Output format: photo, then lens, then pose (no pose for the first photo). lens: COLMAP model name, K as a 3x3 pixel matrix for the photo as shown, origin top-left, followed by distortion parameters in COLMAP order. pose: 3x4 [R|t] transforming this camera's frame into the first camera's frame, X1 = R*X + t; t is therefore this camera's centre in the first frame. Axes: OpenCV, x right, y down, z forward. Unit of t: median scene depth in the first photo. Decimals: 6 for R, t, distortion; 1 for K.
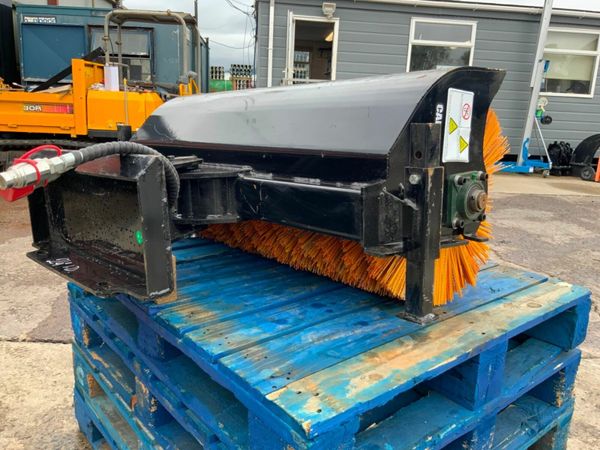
lens RADIAL K [[502.4, 0, 300.9], [0, 502.4, 227.7], [0, 0, 1]] dist [0.036929, -0.068002]
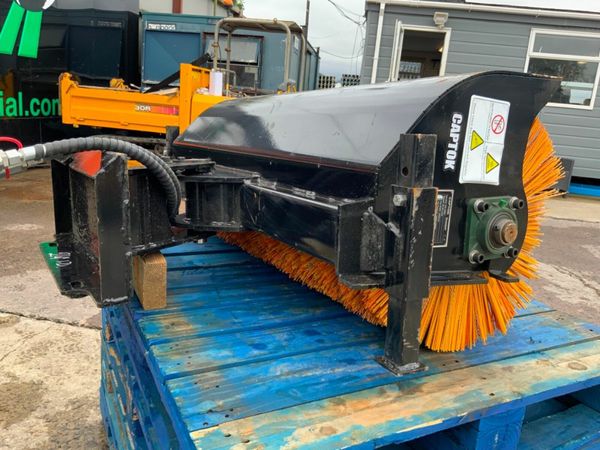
lens RADIAL K [[502.4, 0, 301.0], [0, 502.4, 227.2], [0, 0, 1]] dist [0.036929, -0.068002]
pose [[0.975780, 0.087963, -0.200291, 0.172704], [-0.091921, 0.995711, -0.010531, -0.020221], [0.198506, 0.028687, 0.979680, 0.111406]]
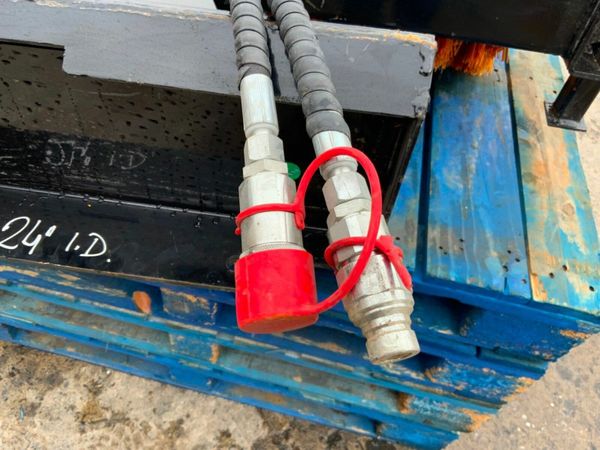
lens RADIAL K [[502.4, 0, 300.7], [0, 502.4, 226.3], [0, 0, 1]] dist [0.036929, -0.068002]
pose [[0.782223, -0.457970, 0.422362, -0.446452], [0.065813, 0.734902, 0.674972, -0.232761], [-0.619512, -0.500182, 0.604998, 0.521890]]
